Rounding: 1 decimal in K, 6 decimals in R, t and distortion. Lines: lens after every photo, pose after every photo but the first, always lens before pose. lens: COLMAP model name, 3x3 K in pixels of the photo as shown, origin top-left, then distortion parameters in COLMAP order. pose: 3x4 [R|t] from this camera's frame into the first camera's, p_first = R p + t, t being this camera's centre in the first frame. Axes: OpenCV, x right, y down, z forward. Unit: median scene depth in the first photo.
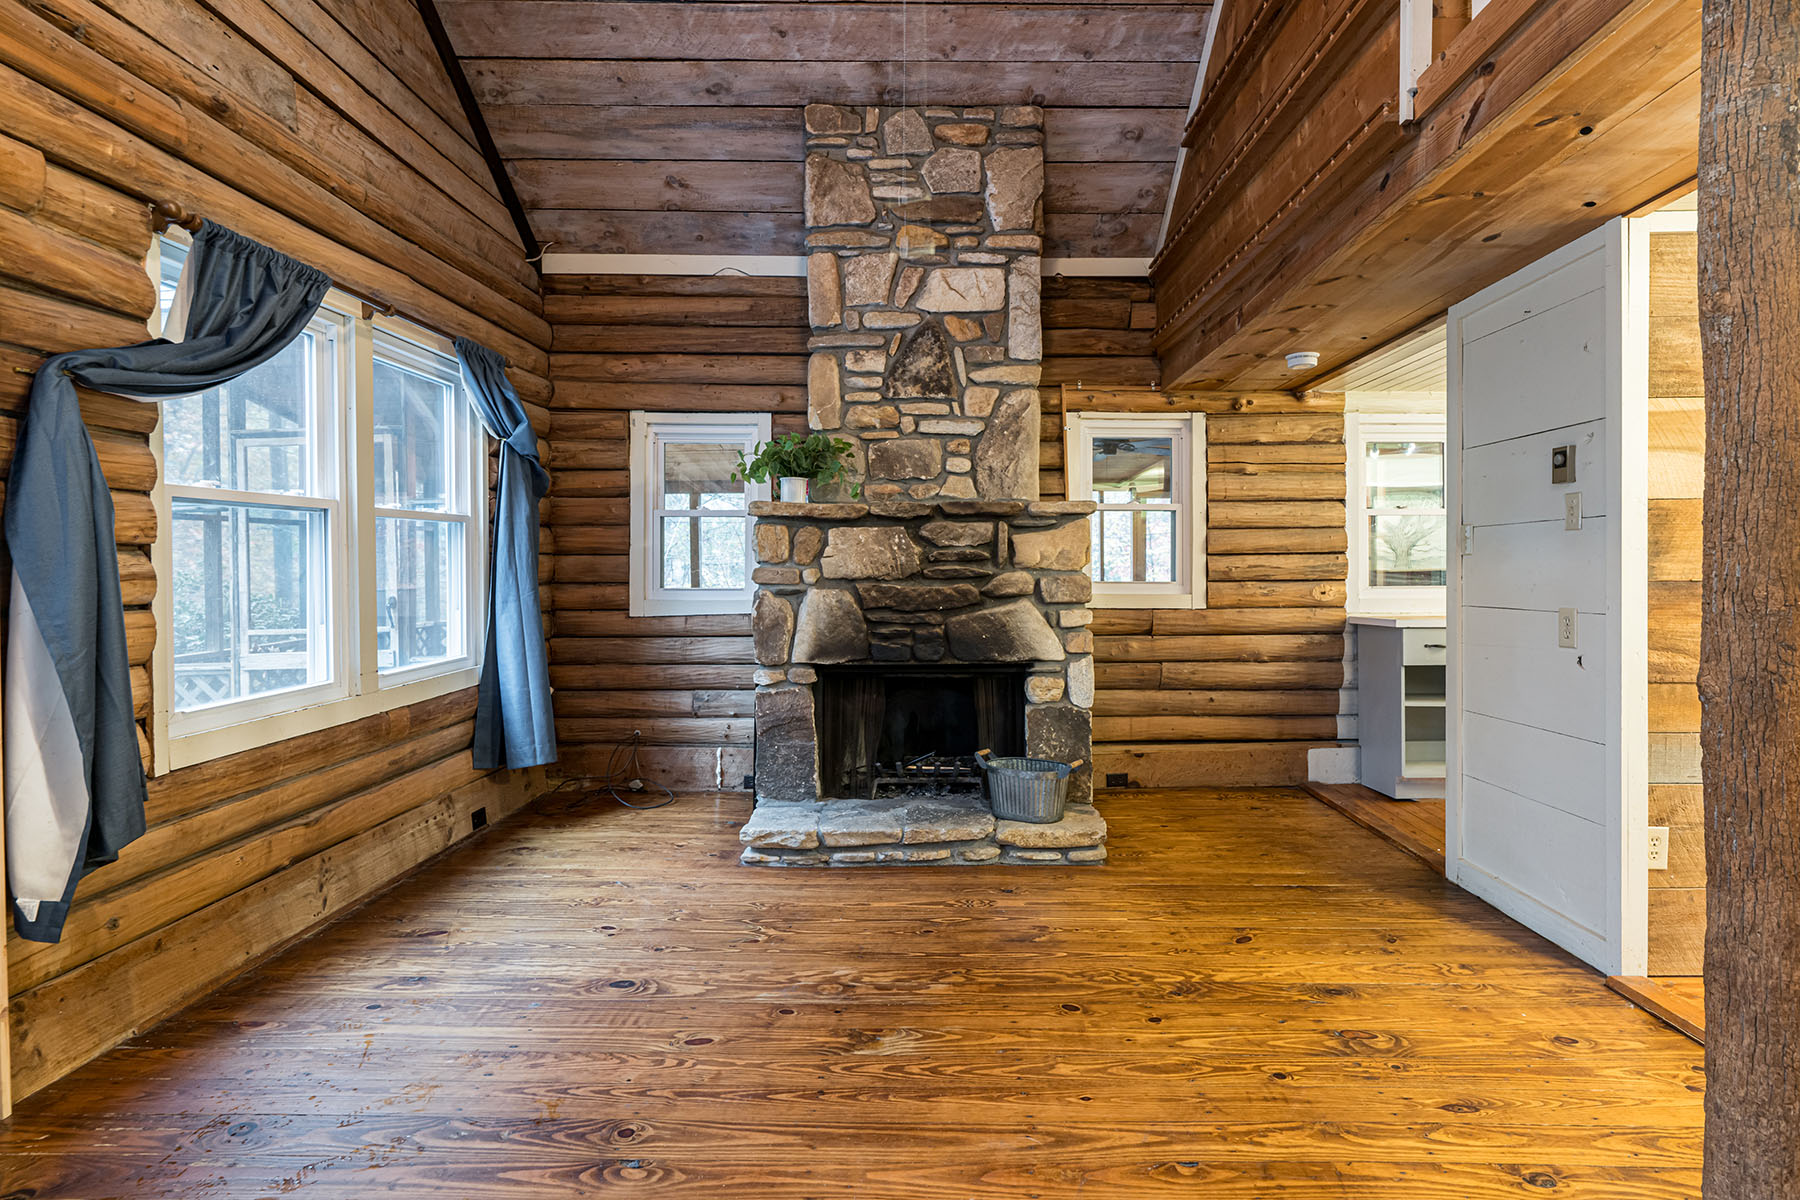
lens RADIAL K [[916.2, 0, 927.3], [0, 916.2, 577.8], [0, 0, 1]] dist [-0.002854, 0.000126]
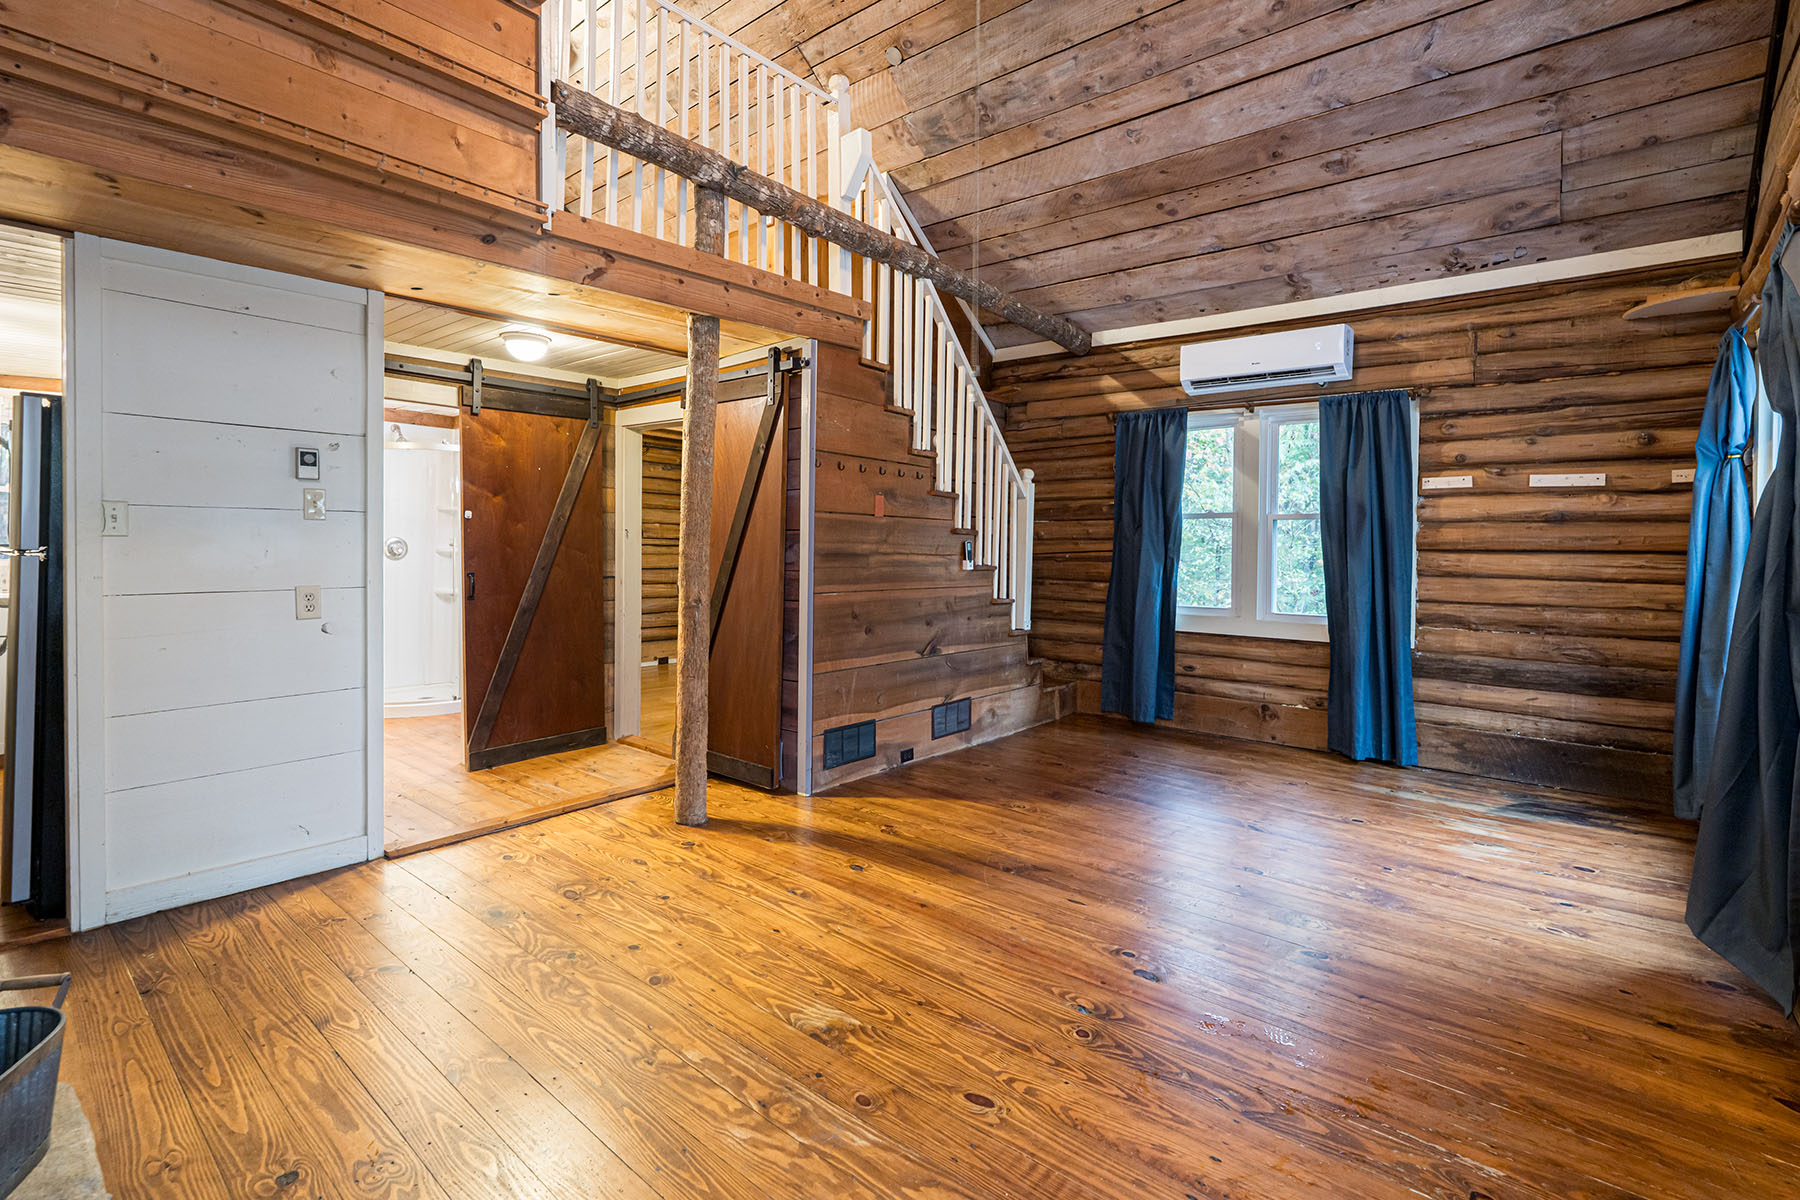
lens RADIAL K [[806.0, 0, 886.7], [0, 806.0, 560.2], [0, 0, 1]] dist [0.000431, -0.000365]
pose [[-0.763228, -0.011880, 0.646020, -0.392944], [0.001926, 0.999785, 0.020661, -0.014160], [-0.646126, 0.017013, -0.763041, 0.954921]]
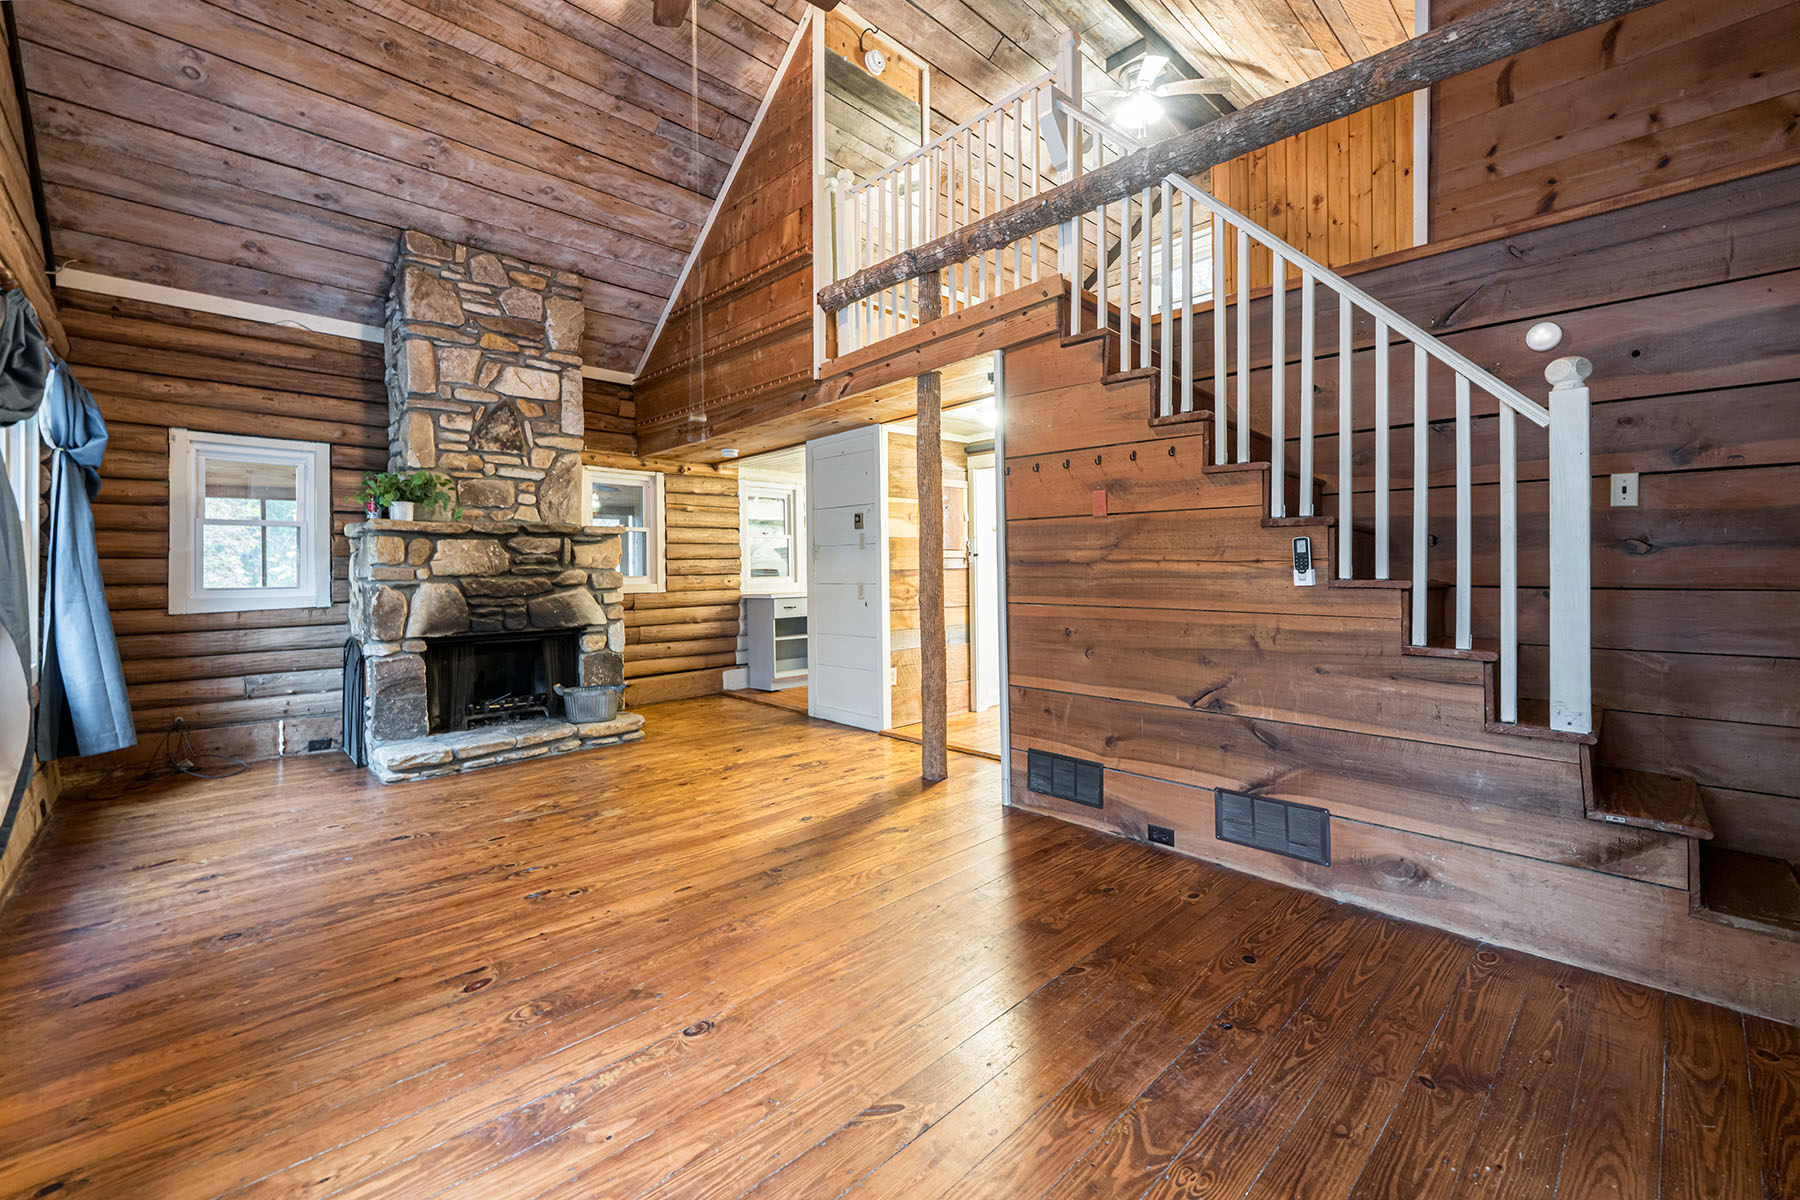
lens RADIAL K [[754.5, 0, 934.1], [0, 754.5, 563.2], [0, 0, 1]] dist [-0.001836, 0.000476]
pose [[0.695514, -0.001462, 0.718511, -0.408934], [0.016598, 0.999764, -0.014033, 0.010746], [-0.718321, 0.021686, 0.695374, -0.351118]]
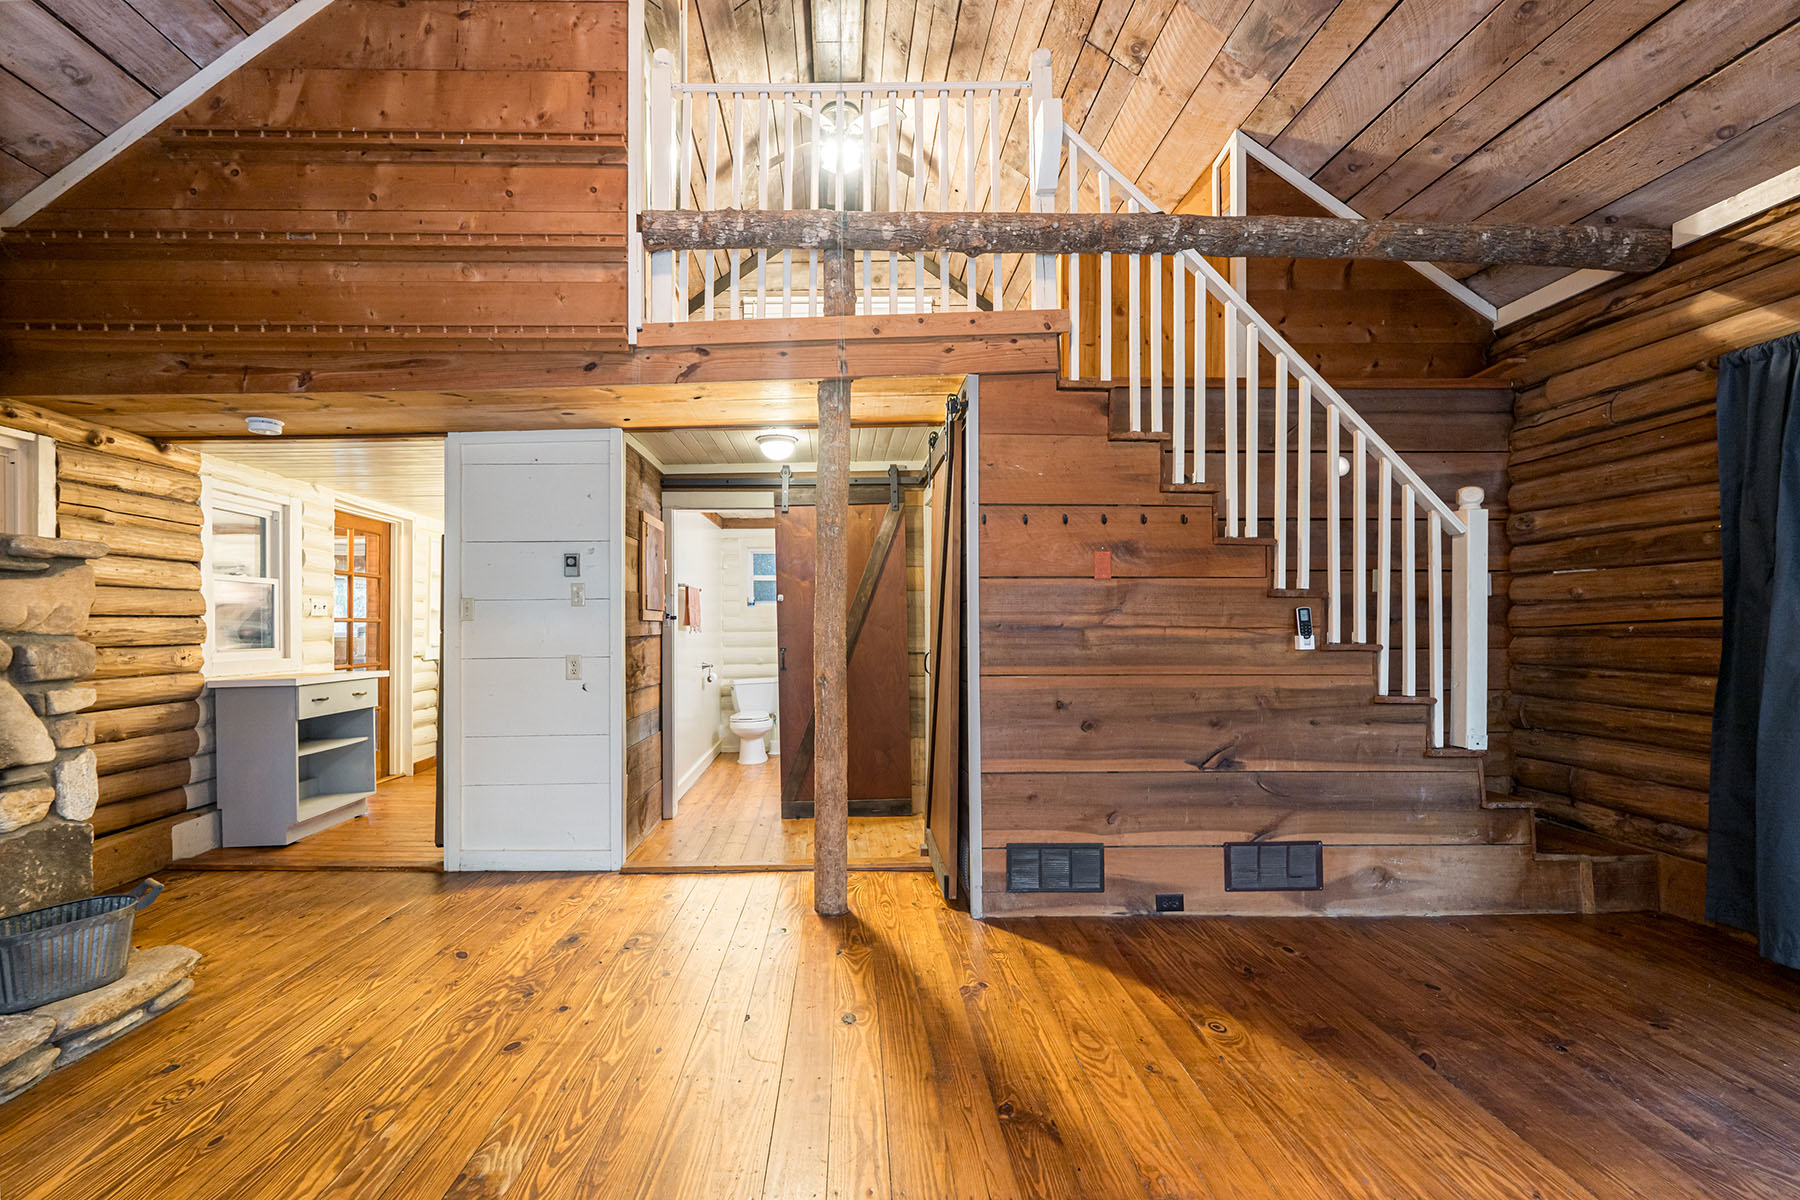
lens RADIAL K [[754.5, 0, 864.5], [0, 754.5, 616.0], [0, 0, 1]] dist [-0.001836, 0.000476]
pose [[-0.026557, 0.018871, 0.999469, -0.459285], [0.016856, 0.999688, -0.018427, -0.001331], [-0.999505, 0.016358, -0.026867, 0.384407]]
